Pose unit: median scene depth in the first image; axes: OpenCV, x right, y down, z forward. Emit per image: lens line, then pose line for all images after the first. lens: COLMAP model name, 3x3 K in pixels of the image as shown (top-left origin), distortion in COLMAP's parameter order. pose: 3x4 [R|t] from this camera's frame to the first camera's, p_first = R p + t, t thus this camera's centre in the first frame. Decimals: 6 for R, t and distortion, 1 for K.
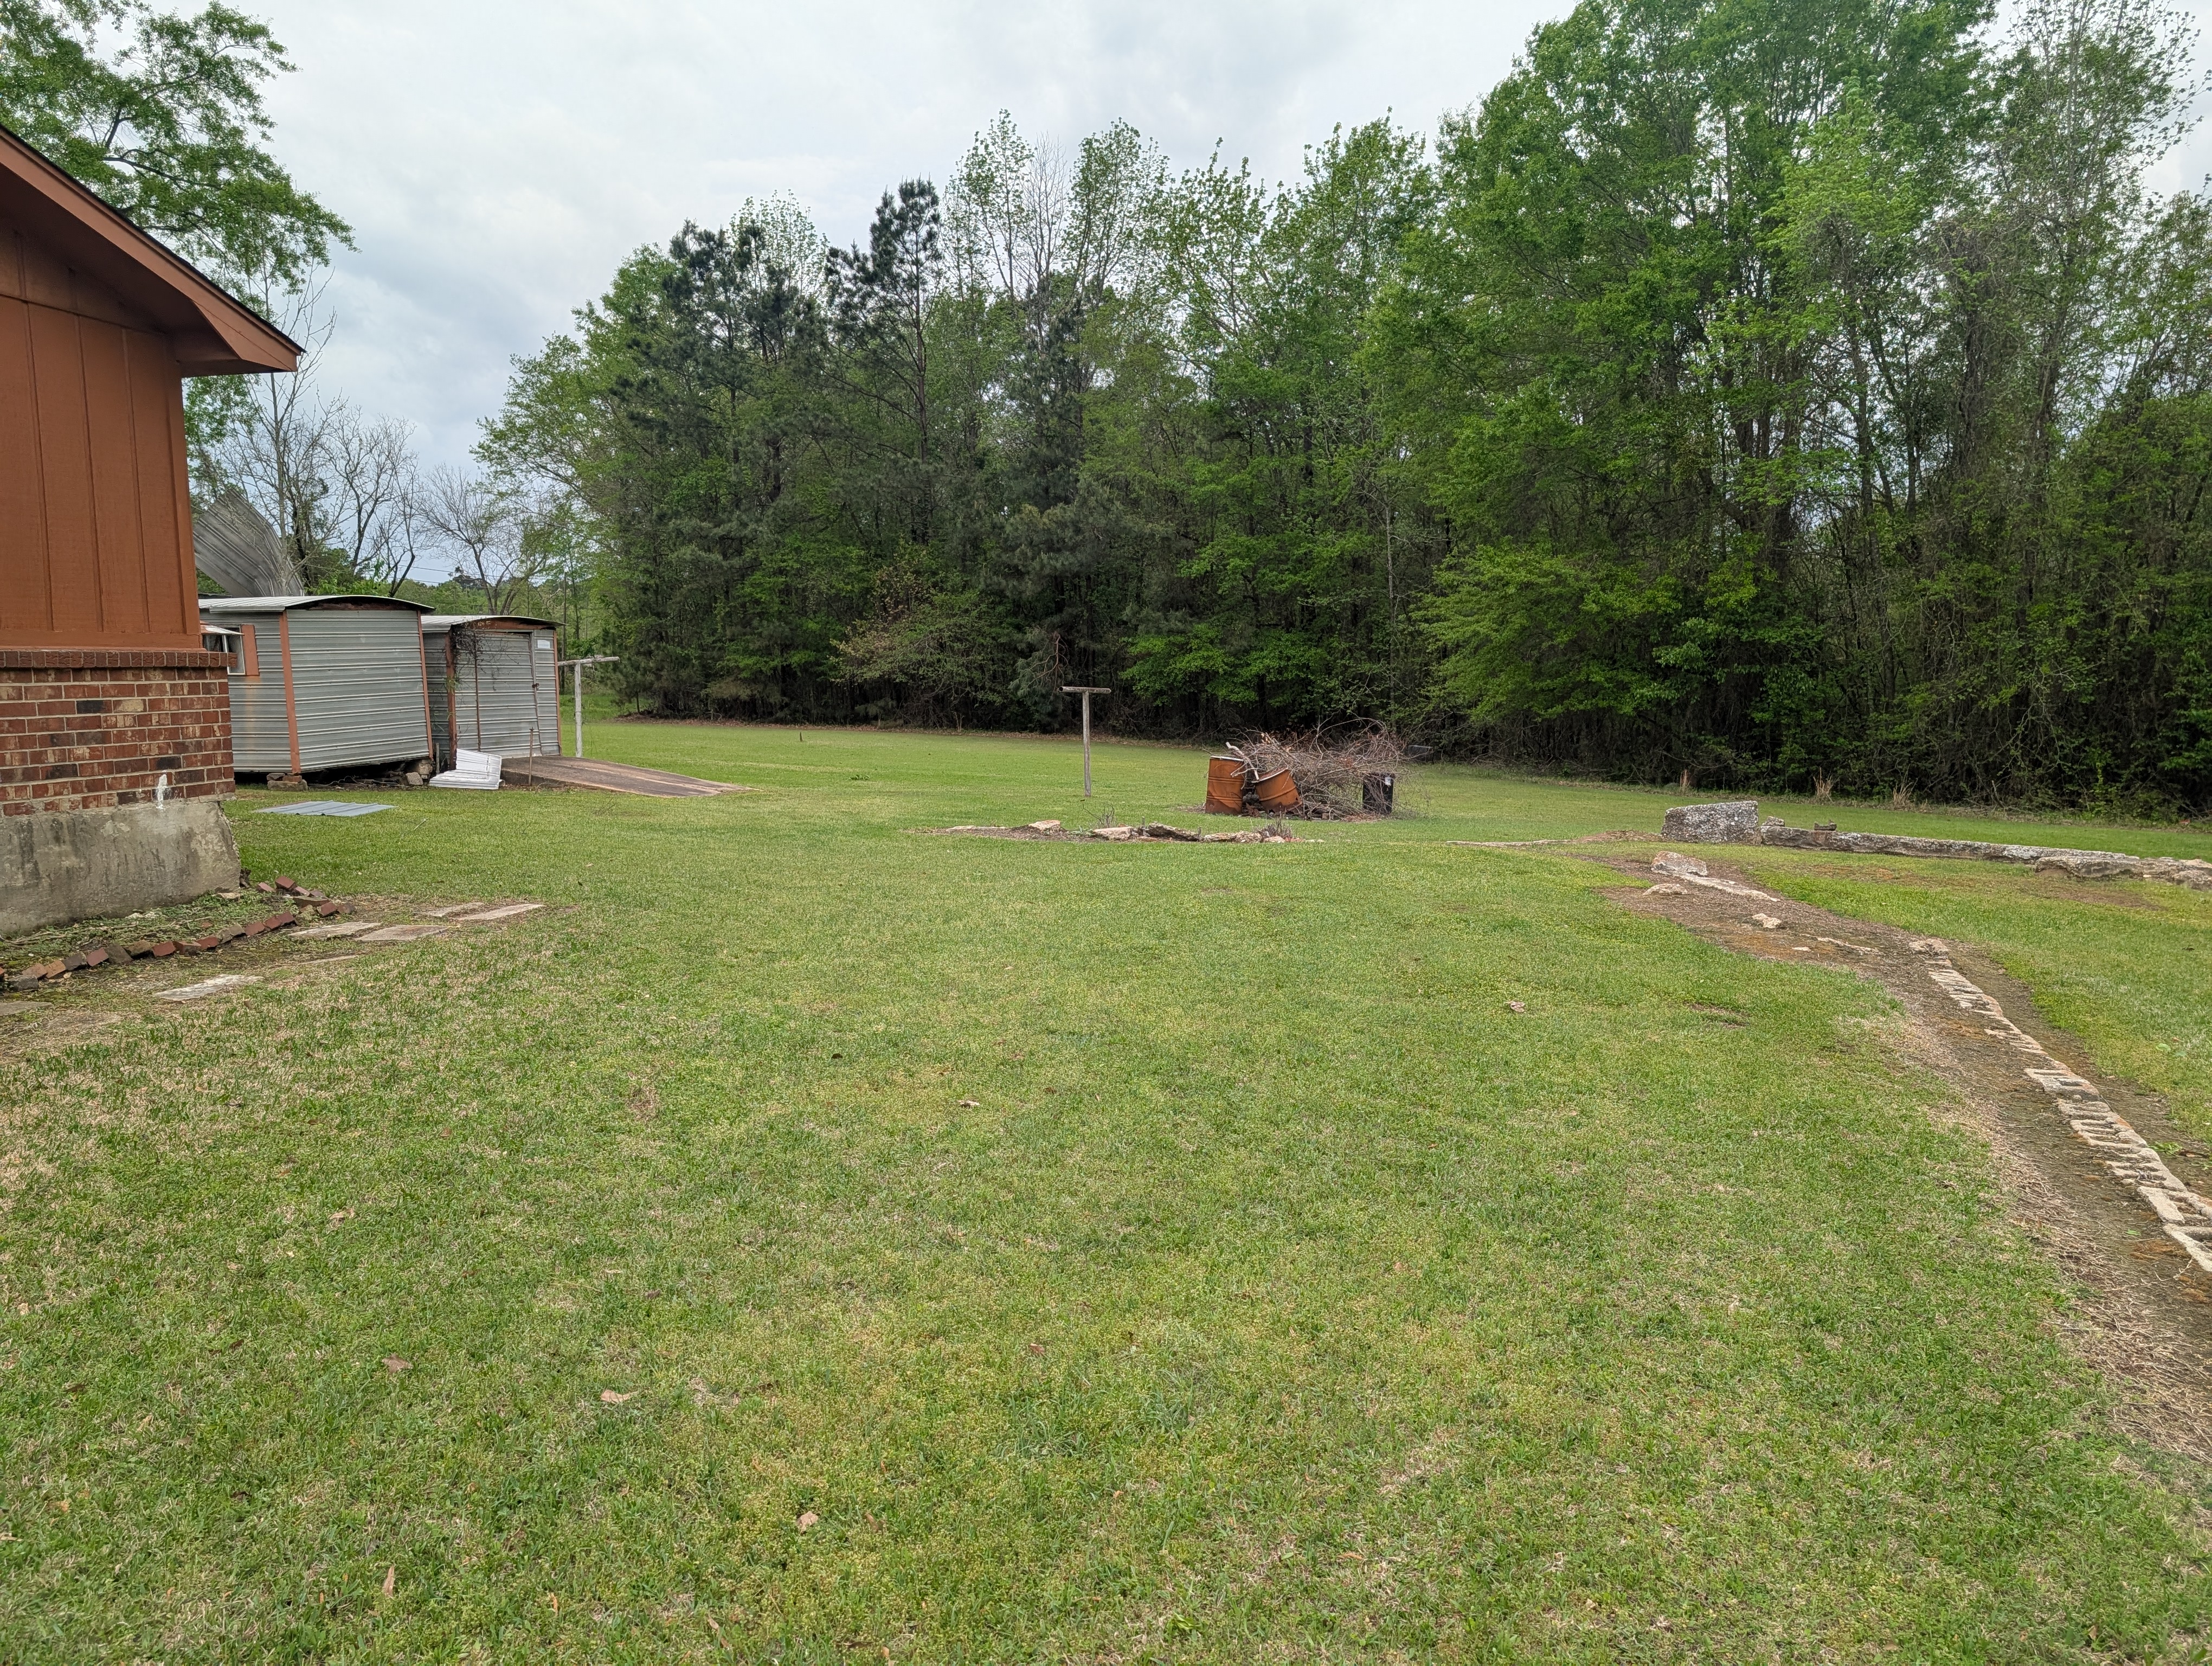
lens RADIAL K [[1597.3, 0, 1128.4], [0, 1597.3, 866.3], [0, 0, 1]] dist [0.037985, -0.032384]
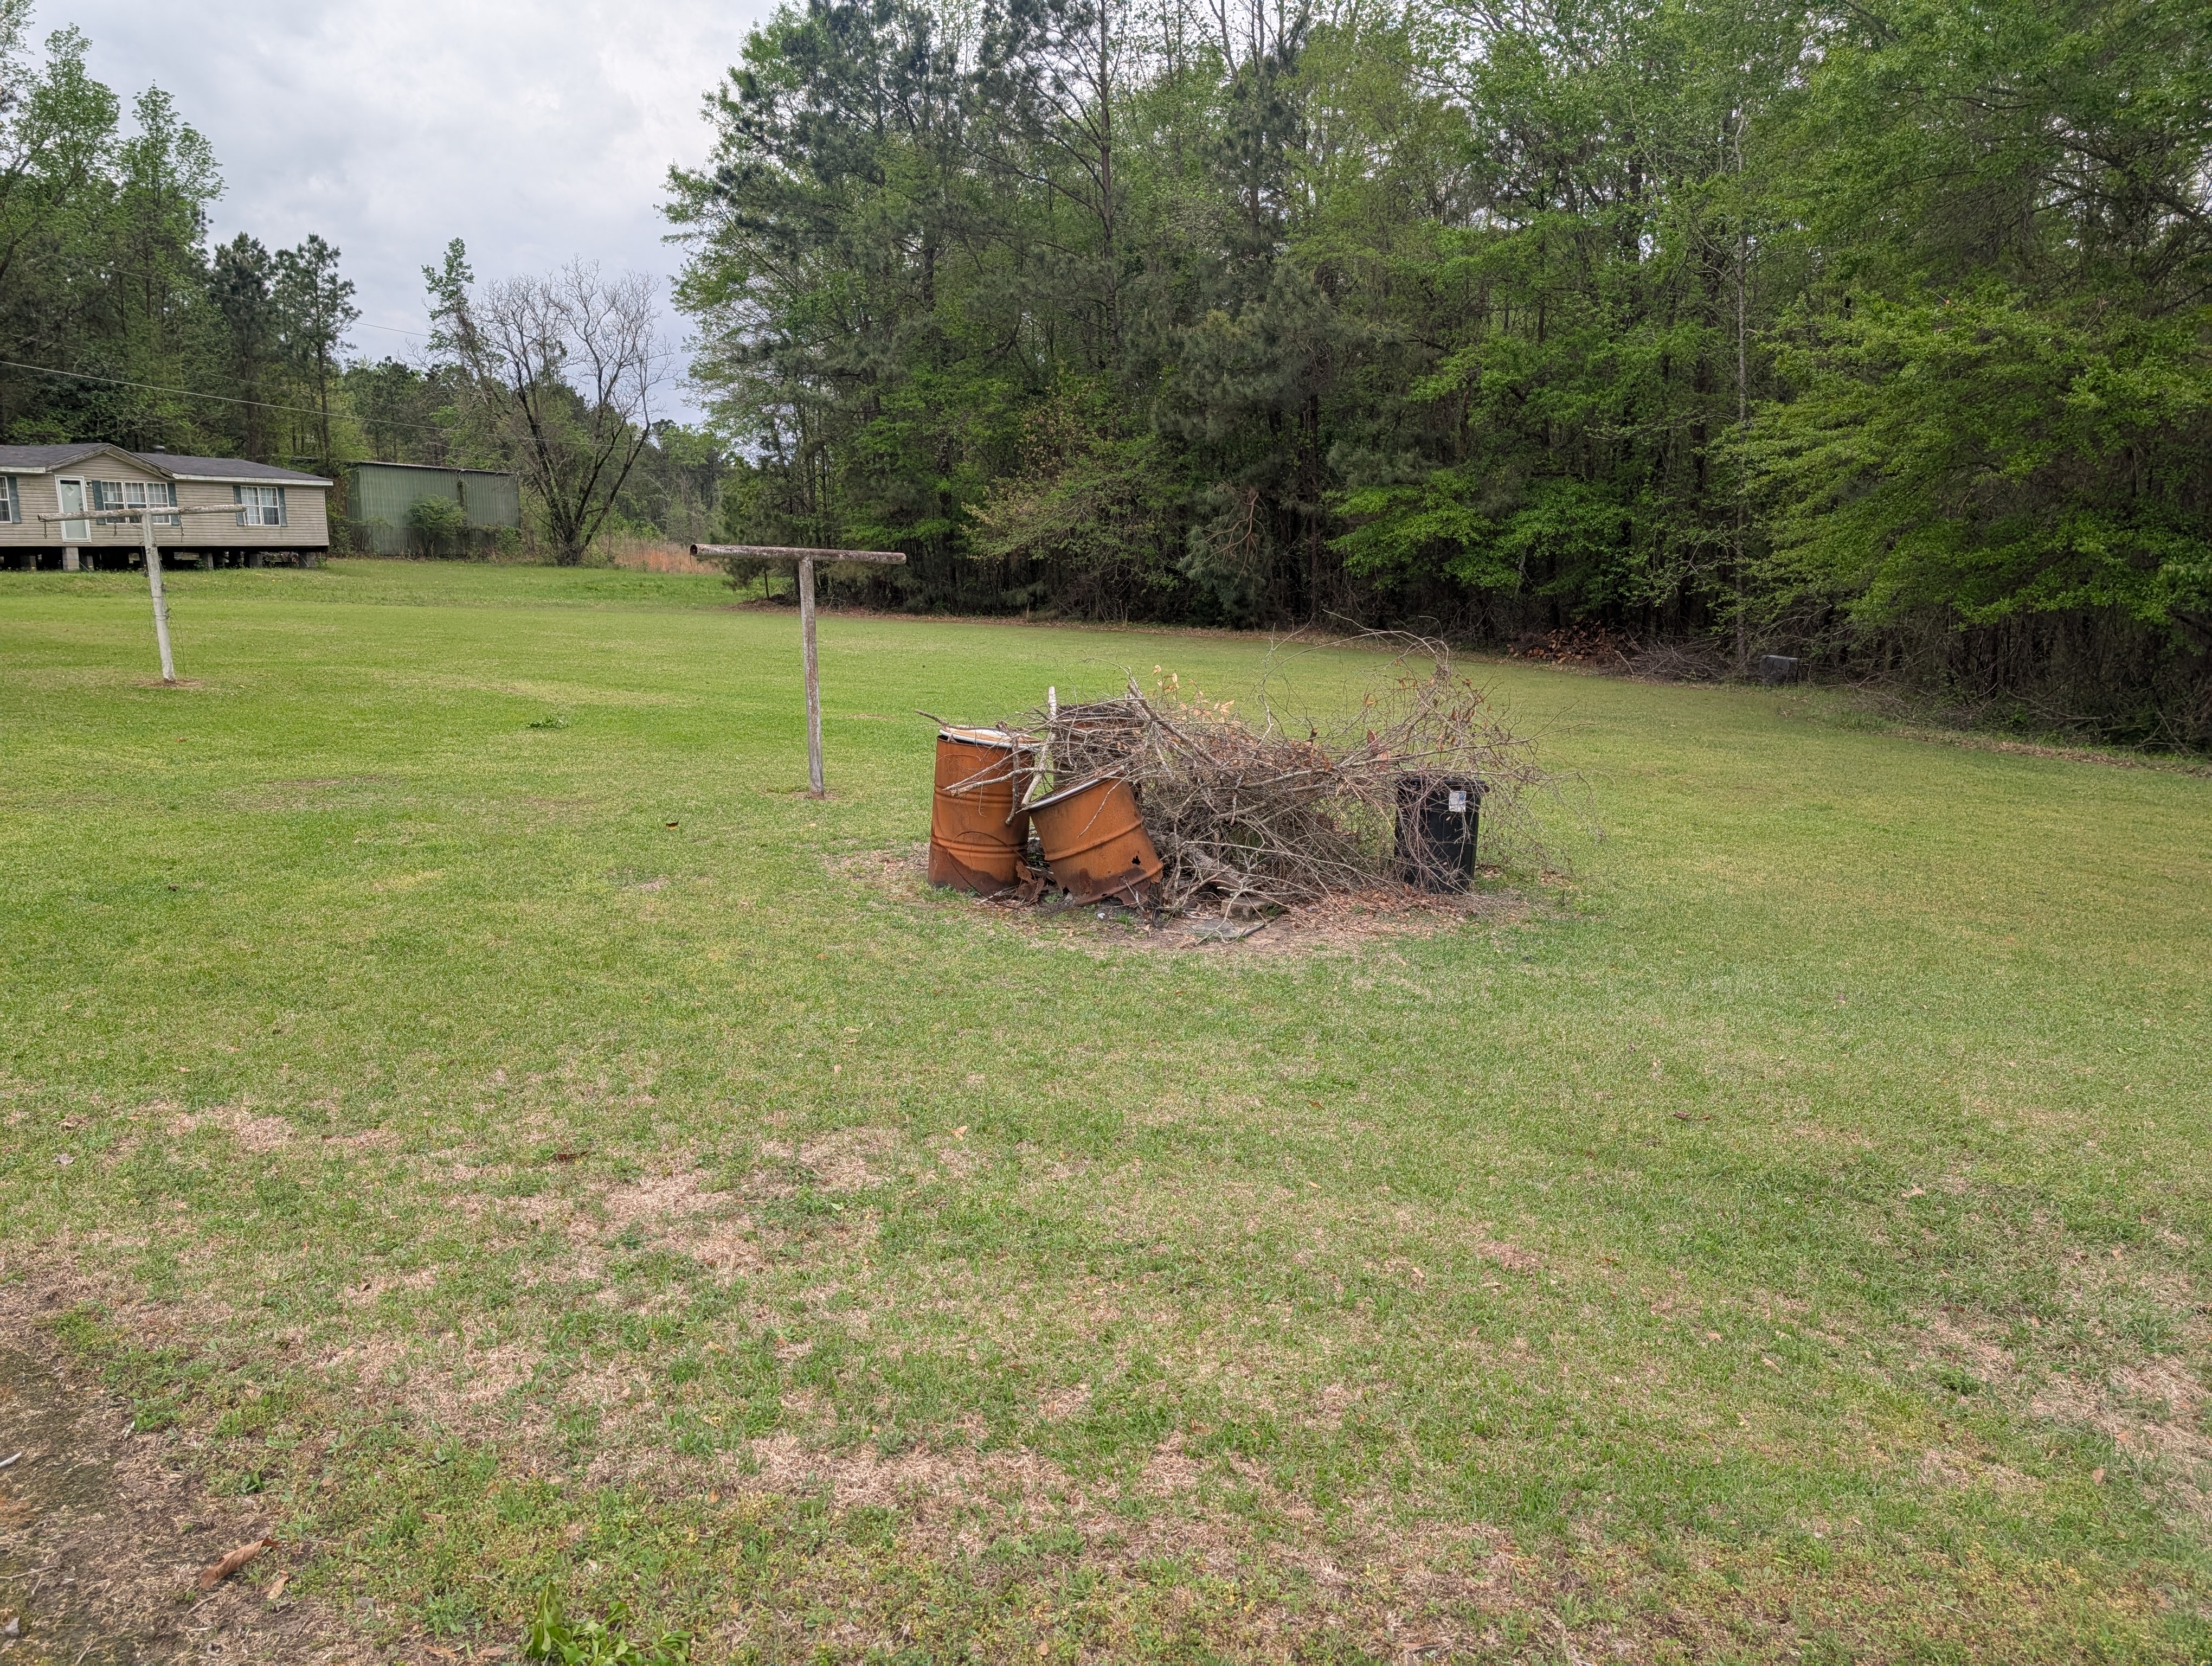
lens RADIAL K [[1597.3, 0, 1118.8], [0, 1597.3, 829.5], [0, 0, 1]] dist [0.037985, -0.032384]
pose [[0.966586, 0.040869, -0.253064, 0.091873], [-0.027871, 0.998112, 0.054737, -0.033664], [0.254823, -0.045855, 0.965900, 0.305228]]
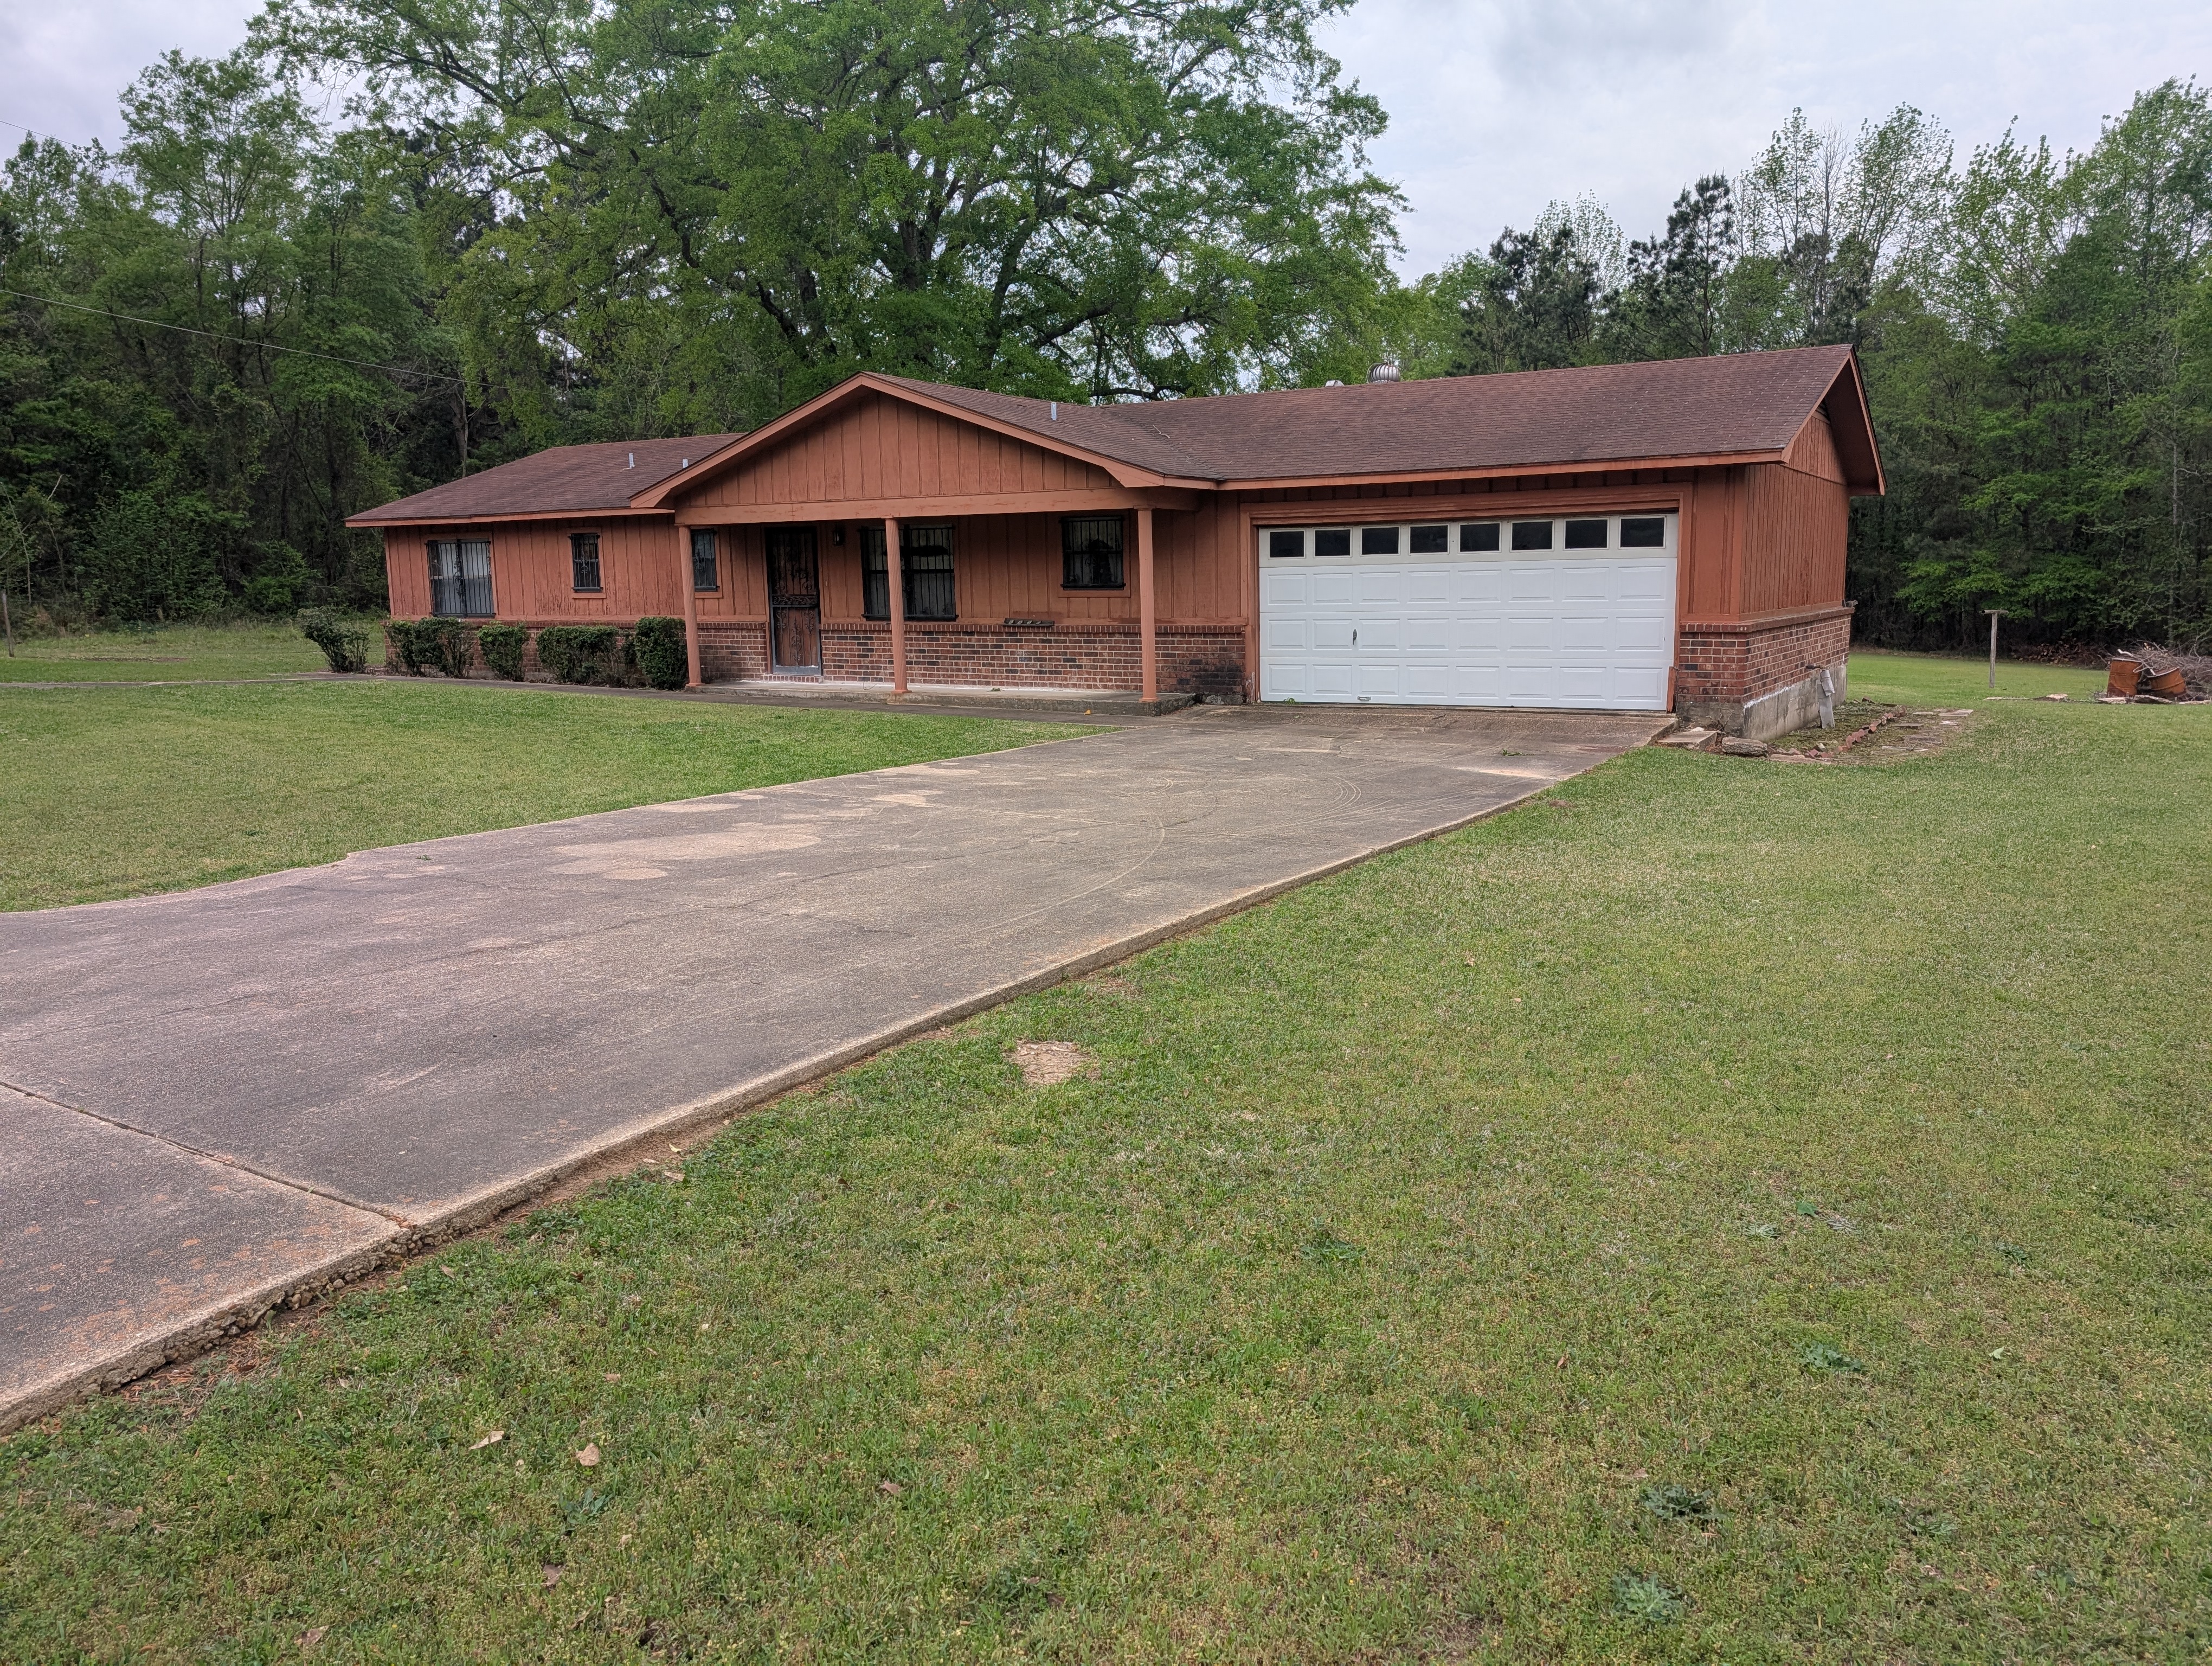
lens RADIAL K [[1597.3, 0, 1124.4], [0, 1597.3, 820.4], [0, 0, 1]] dist [0.037985, -0.032384]
pose [[0.938091, 0.041940, -0.343839, -0.128178], [-0.033649, 0.998982, 0.030047, 0.029168], [0.344749, -0.016617, 0.938548, -0.311690]]
